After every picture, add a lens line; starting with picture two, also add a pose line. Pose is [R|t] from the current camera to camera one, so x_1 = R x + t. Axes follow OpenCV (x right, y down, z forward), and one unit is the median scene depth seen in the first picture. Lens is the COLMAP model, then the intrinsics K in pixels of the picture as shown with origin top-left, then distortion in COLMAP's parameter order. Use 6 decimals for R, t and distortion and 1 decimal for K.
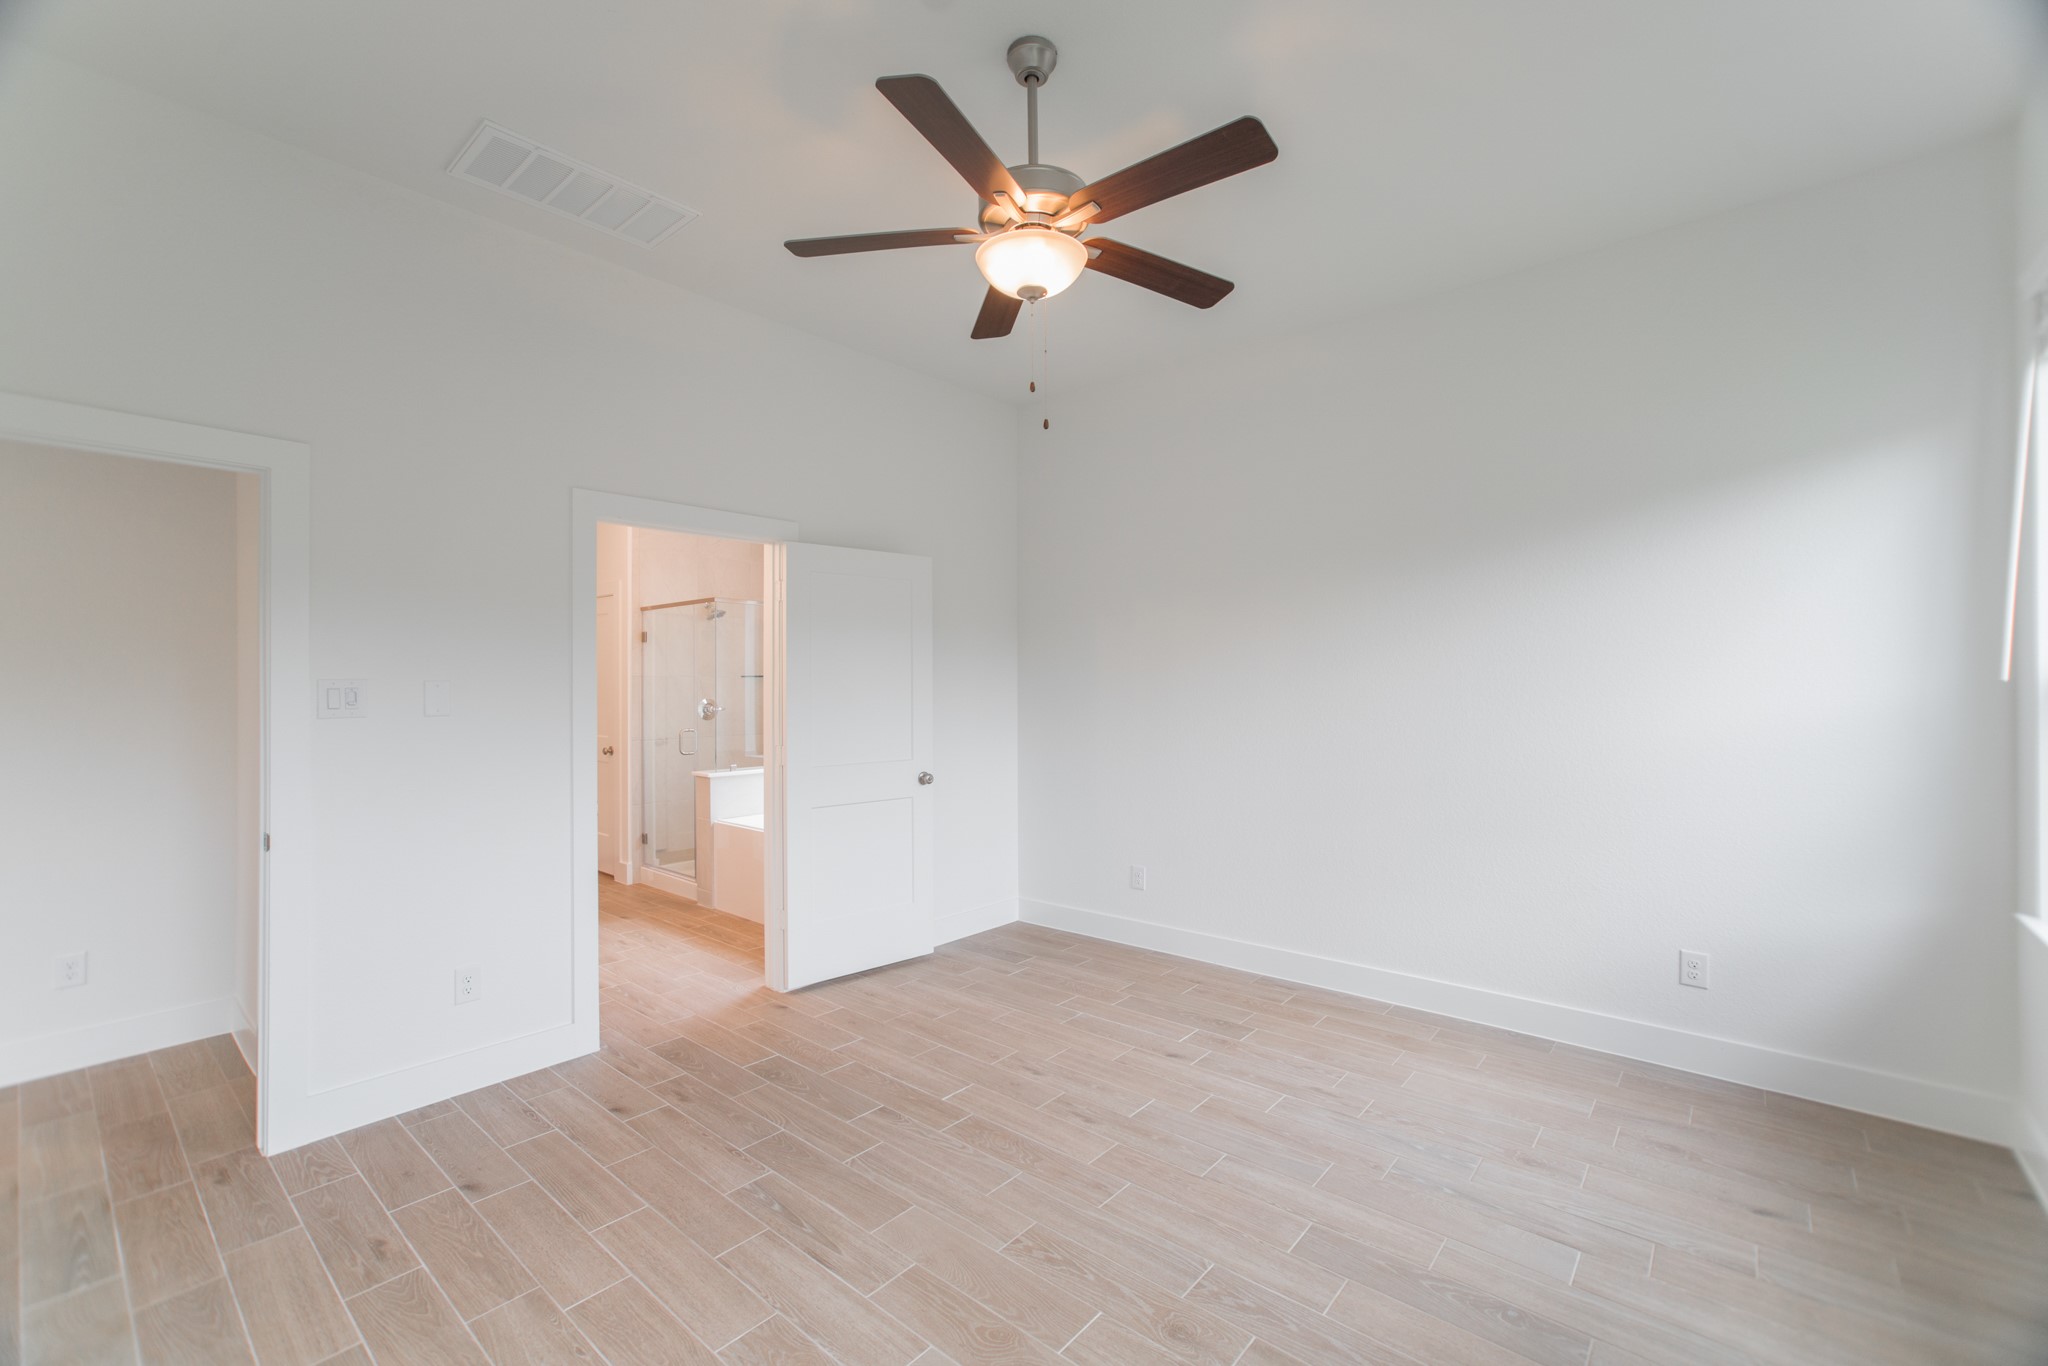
lens RADIAL K [[875.3, 0, 1024.0], [0, 875.3, 683.0], [0, 0, 1]] dist [0.000576, 0.000478]
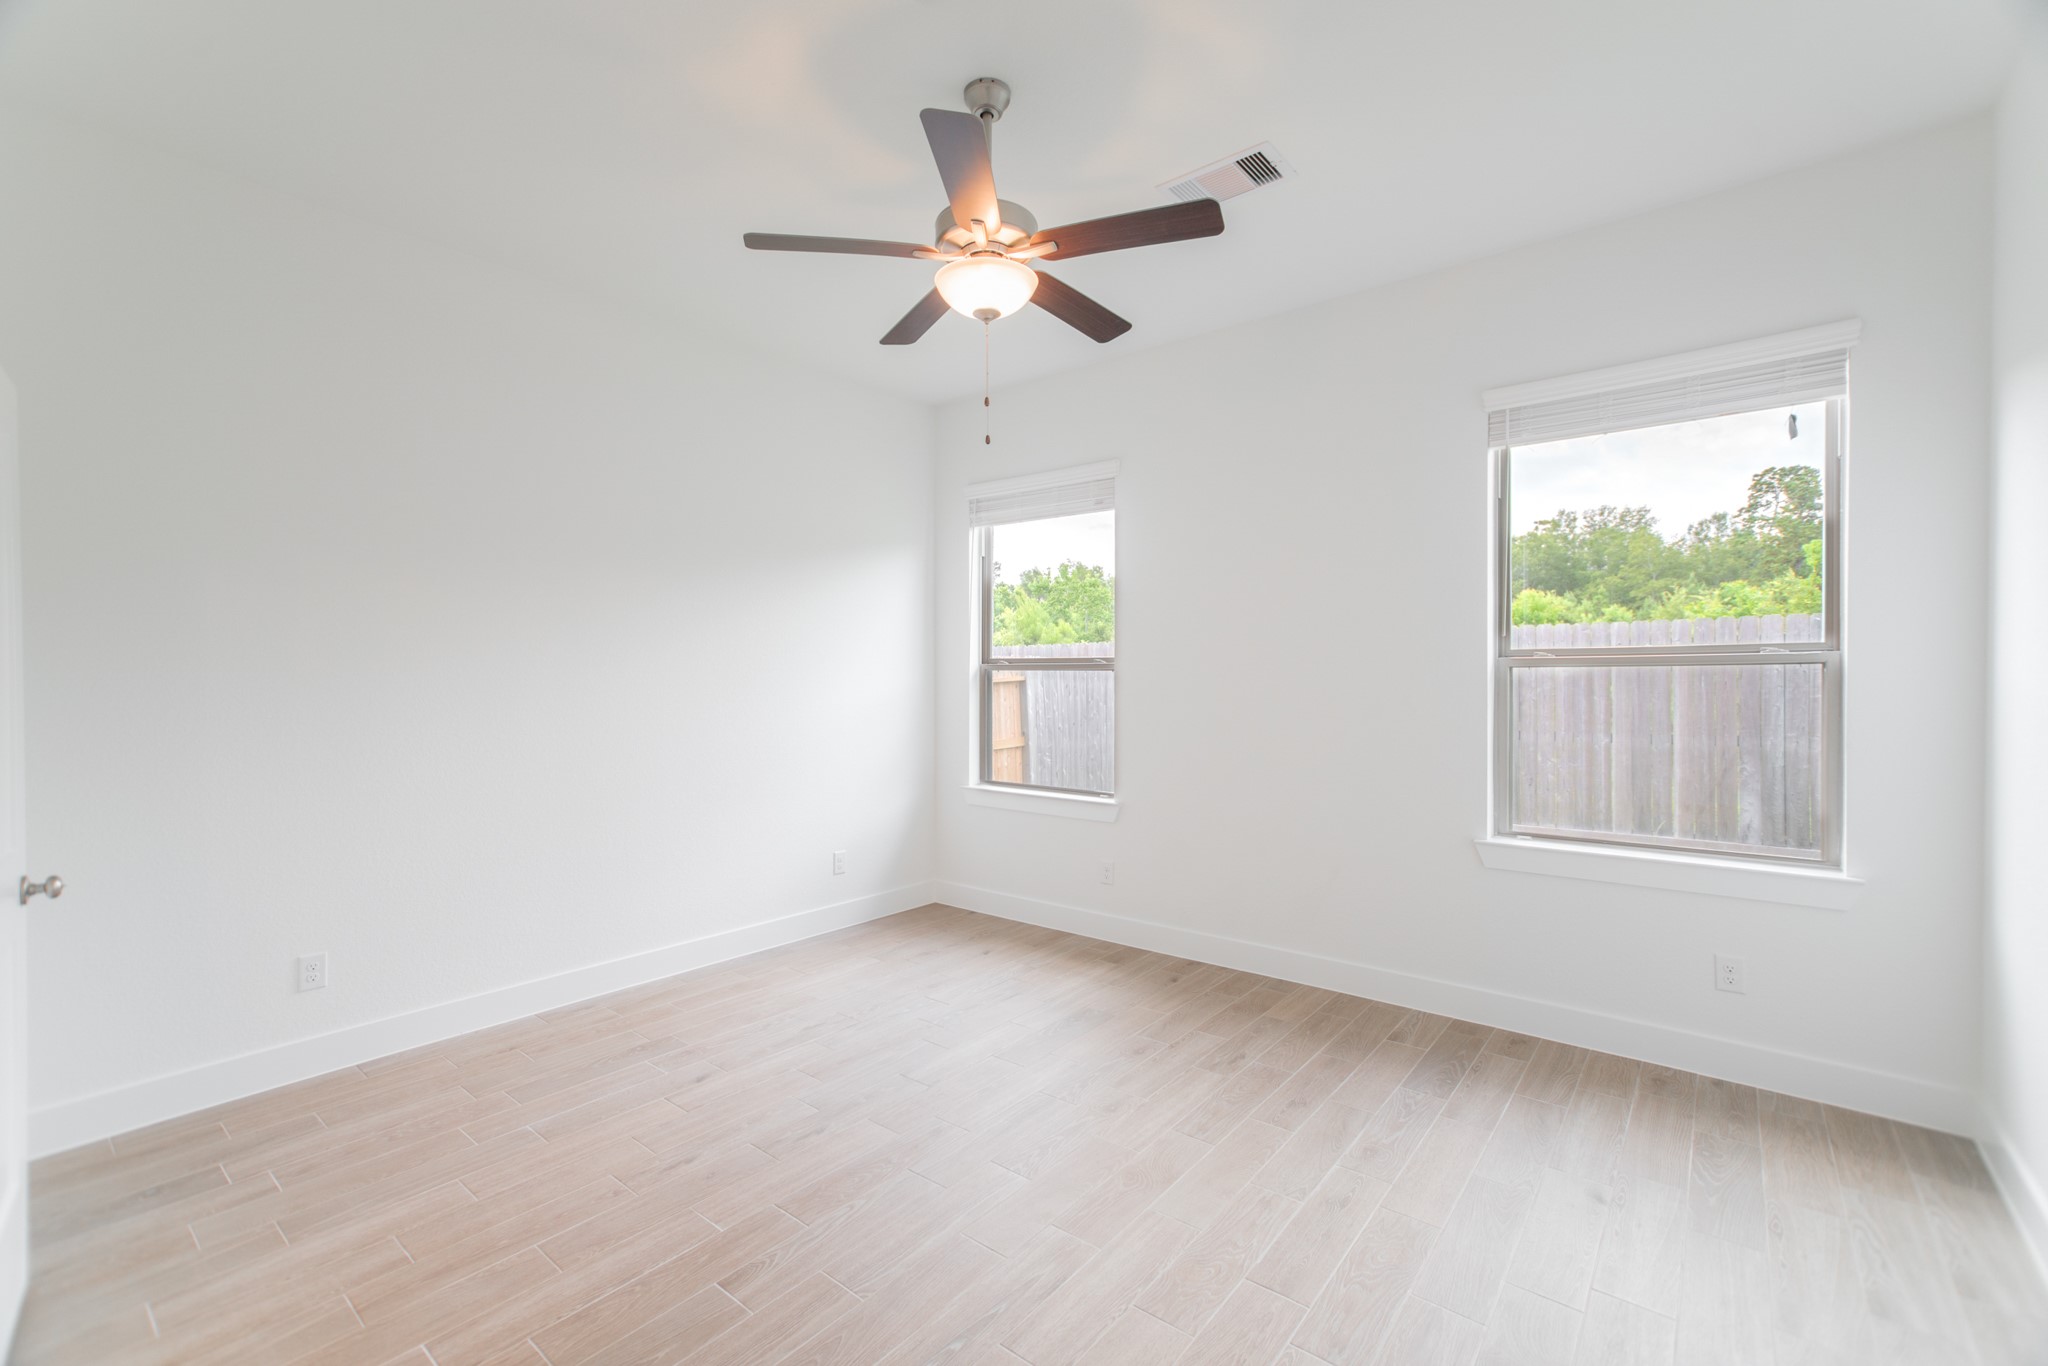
lens RADIAL K [[875.3, 0, 1024.0], [0, 875.3, 683.0], [0, 0, 1]] dist [0.000576, 0.000478]
pose [[-0.029032, -0.000379, 0.999578, -0.727403], [-0.002102, 0.999998, 0.000319, 0.008088], [-0.999576, -0.002092, -0.029033, 0.660843]]
